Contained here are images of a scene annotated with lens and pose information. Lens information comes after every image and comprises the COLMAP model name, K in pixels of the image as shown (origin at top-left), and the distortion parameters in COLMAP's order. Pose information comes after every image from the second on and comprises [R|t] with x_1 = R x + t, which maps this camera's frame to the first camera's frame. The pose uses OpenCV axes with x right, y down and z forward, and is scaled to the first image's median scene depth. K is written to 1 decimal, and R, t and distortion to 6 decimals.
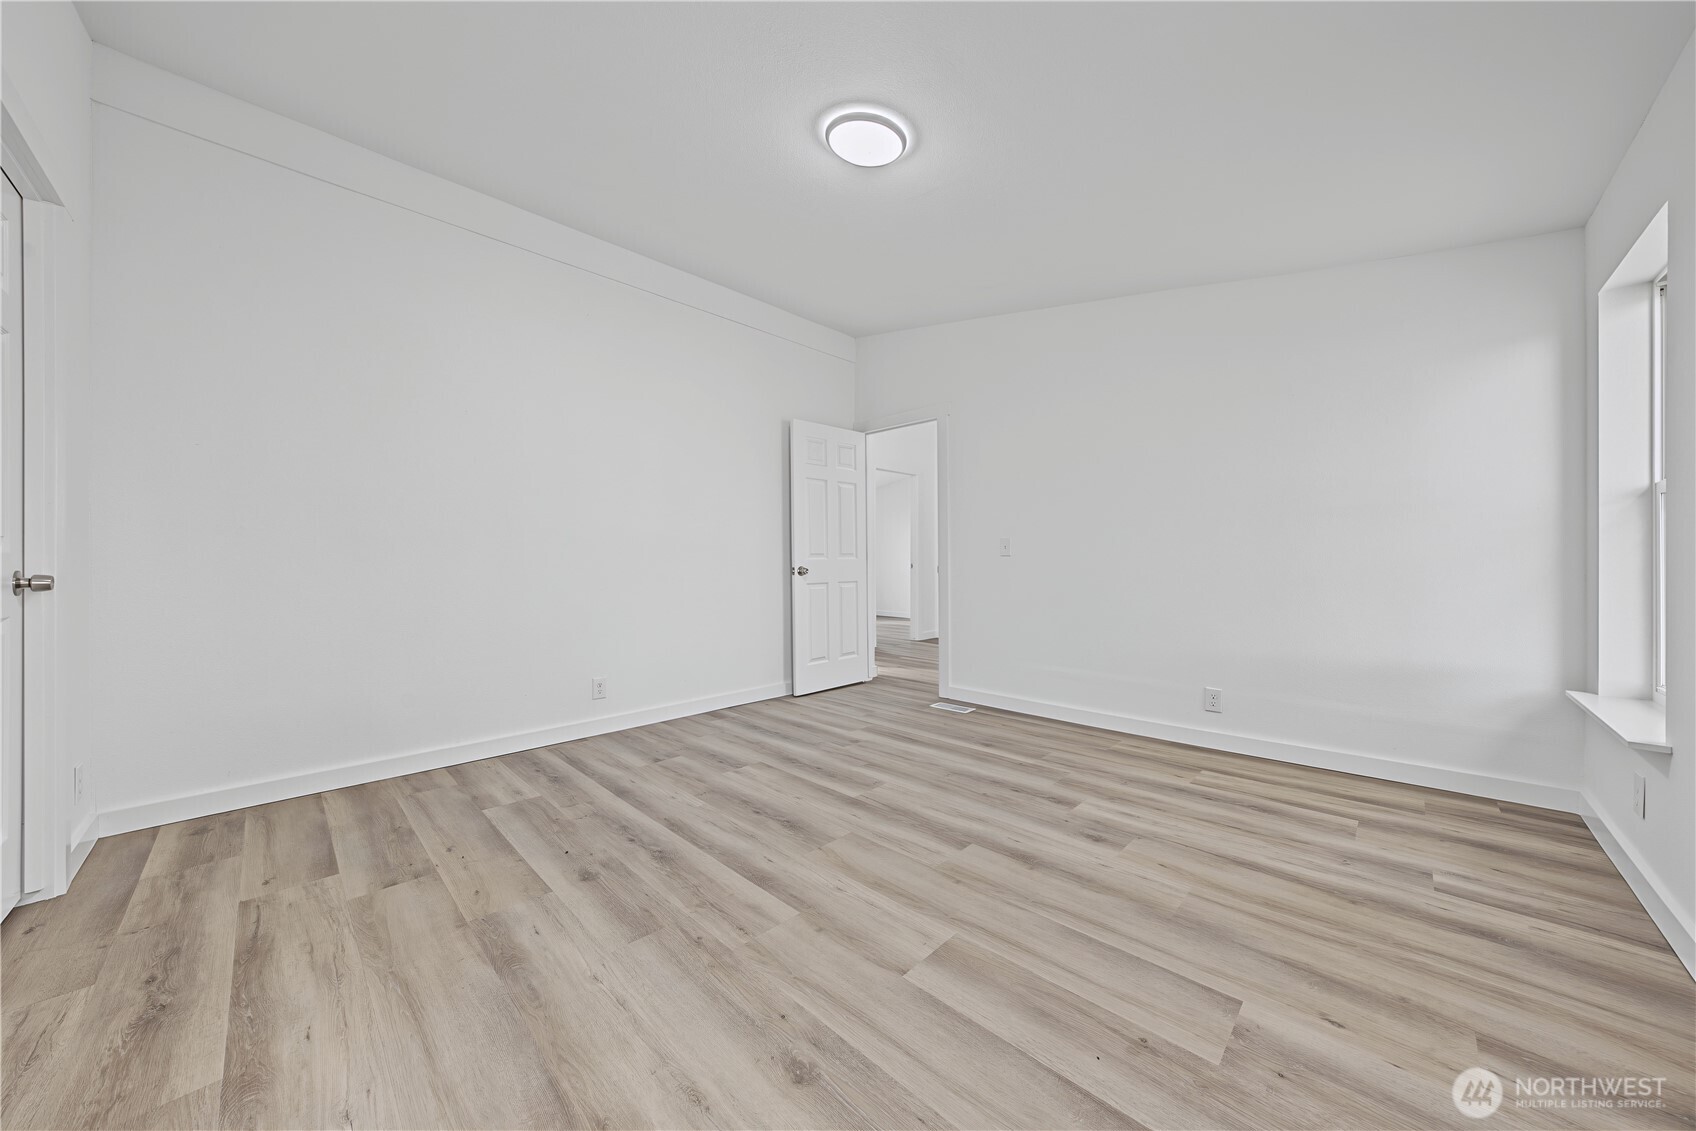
lens RADIAL K [[586.8, 0, 846.0], [0, 586.8, 566.1], [0, 0, 1]] dist [-0.030095, 0.006939]
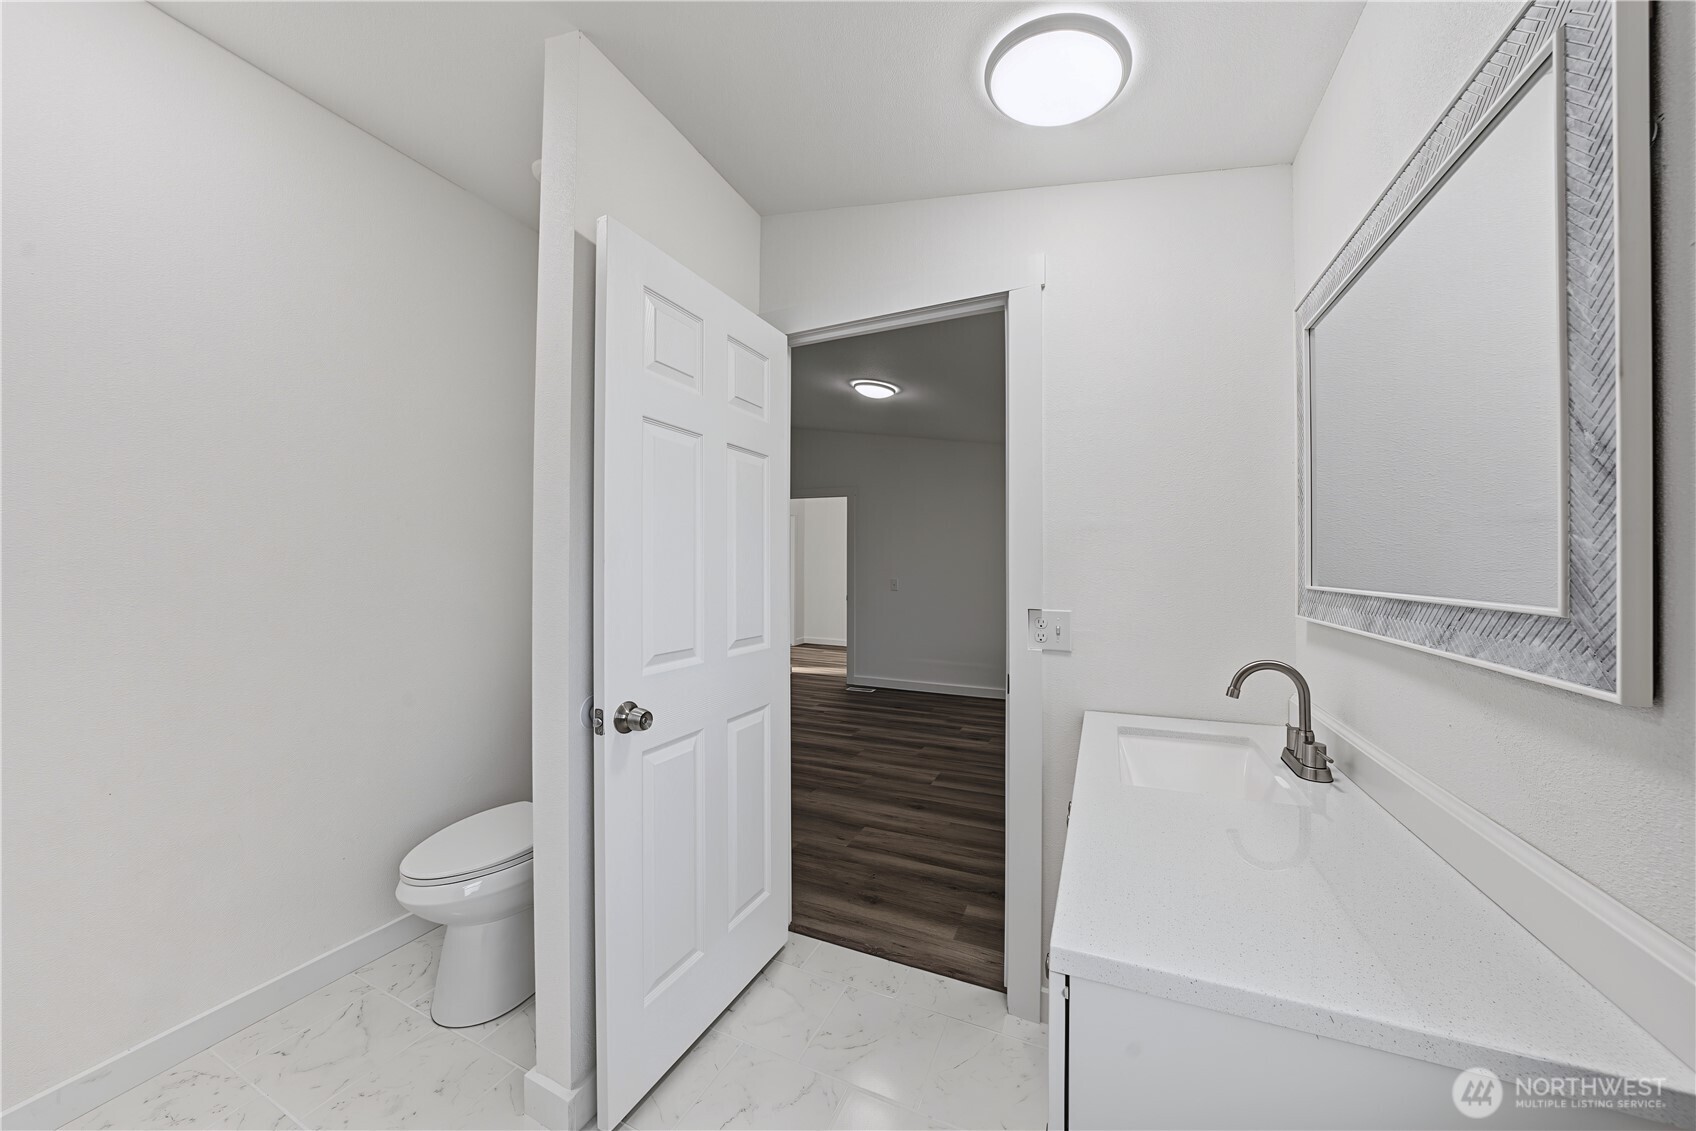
lens RADIAL K [[583.6, 0, 848.0], [0, 583.6, 565.5], [0, 0, 1]] dist [-0.029695, 0.007028]
pose [[0.936989, 0.009859, 0.349221, -0.734362], [-0.007380, 0.999937, -0.008428, -0.133485], [-0.349282, 0.005319, 0.937002, -0.798748]]
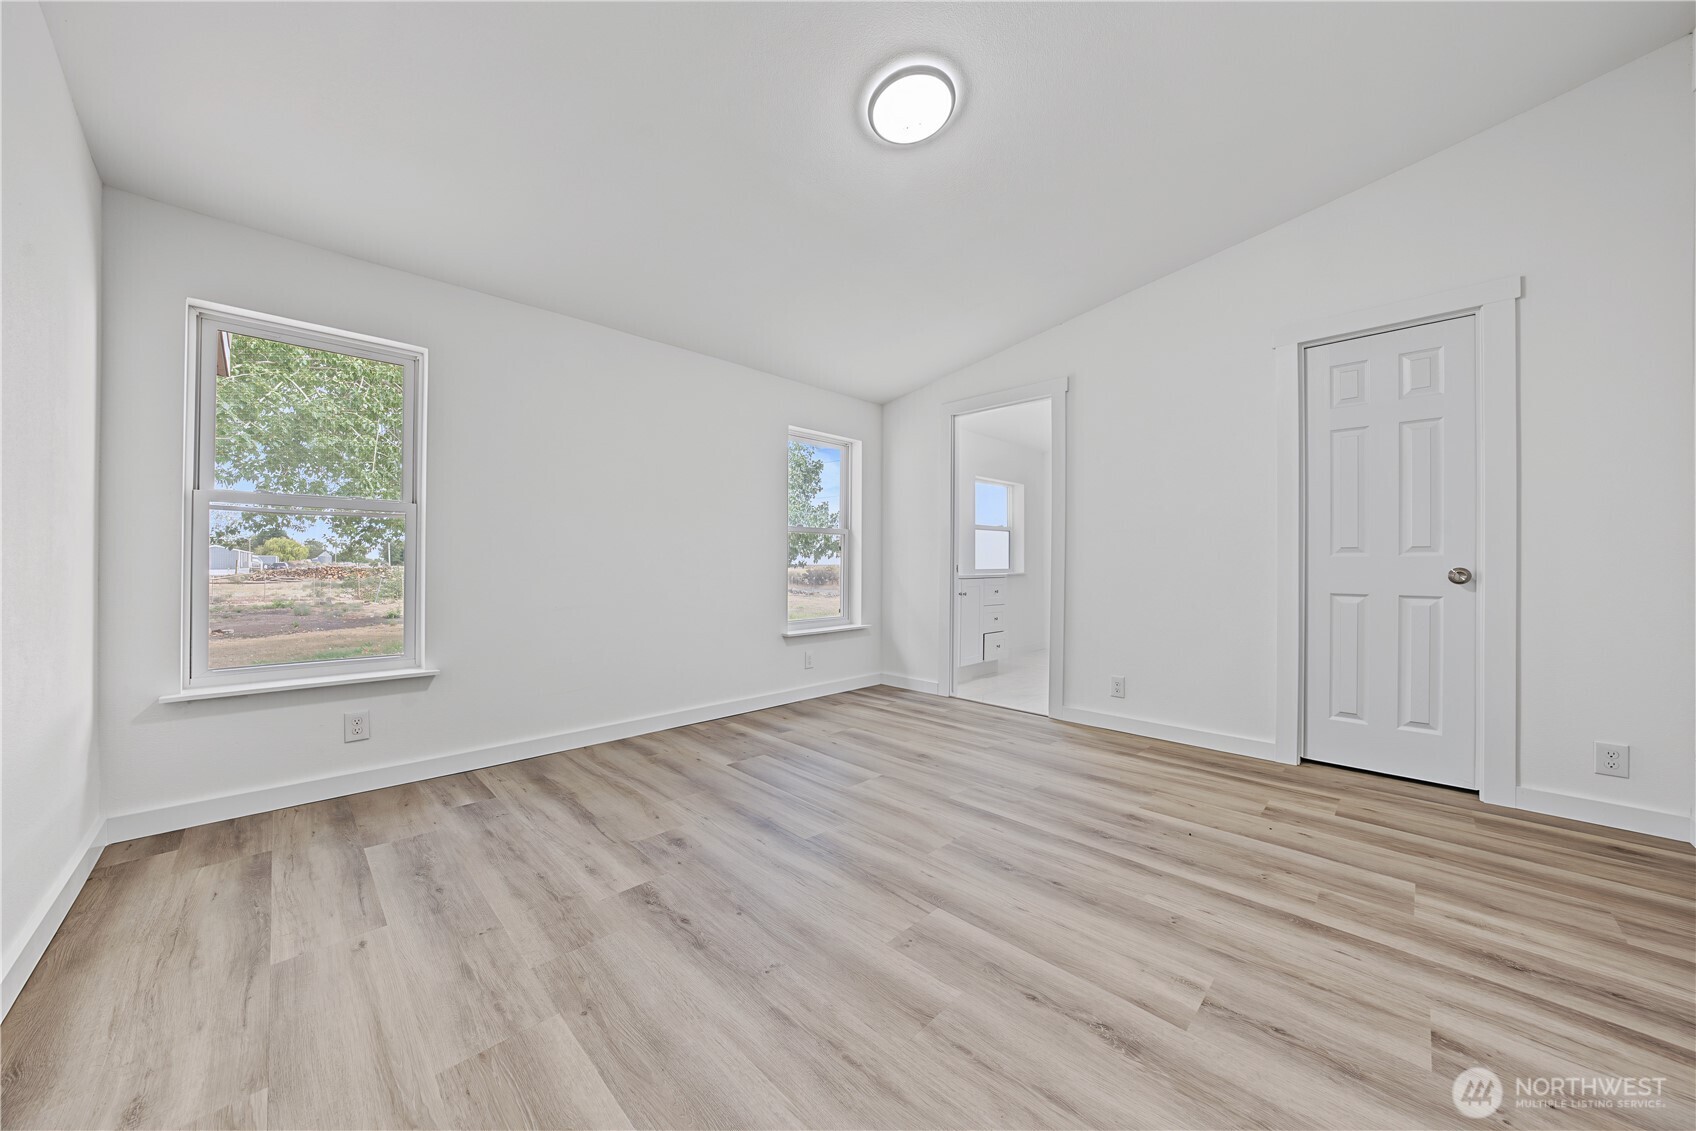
lens RADIAL K [[583.6, 0, 848.0], [0, 583.6, 565.5], [0, 0, 1]] dist [-0.029695, 0.007028]
pose [[-0.999973, 0.000428, 0.007297, 0.131902], [0.000470, 0.999984, 0.005709, -0.005058], [-0.007294, 0.005712, -0.999957, 1.961839]]
